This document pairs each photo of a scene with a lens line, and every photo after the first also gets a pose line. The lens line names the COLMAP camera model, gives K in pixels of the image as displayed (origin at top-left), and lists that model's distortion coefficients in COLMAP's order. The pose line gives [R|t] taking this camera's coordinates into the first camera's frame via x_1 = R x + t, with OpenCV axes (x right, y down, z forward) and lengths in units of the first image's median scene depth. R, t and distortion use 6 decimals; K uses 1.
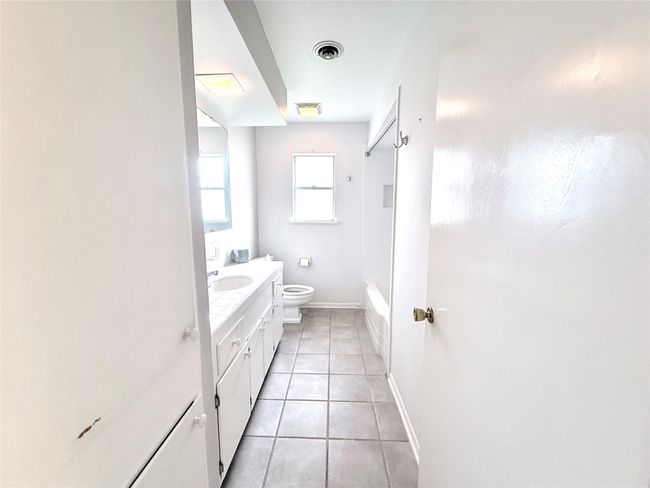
lens RADIAL K [[260.6, 0, 324.8], [0, 260.6, 244.7], [0, 0, 1]] dist [0.004829, 0.000167]
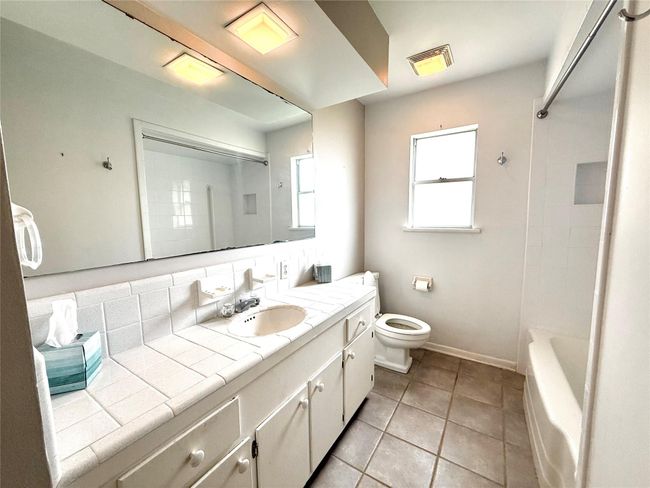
lens RADIAL K [[260.6, 0, 323.9], [0, 260.6, 244.0], [0, 0, 1]] dist [0.004829, 0.000167]
pose [[0.855835, 0.040316, -0.515675, 0.065160], [-0.048236, 0.998834, -0.001965, -0.035342], [0.514994, 0.026556, 0.856782, 0.279340]]
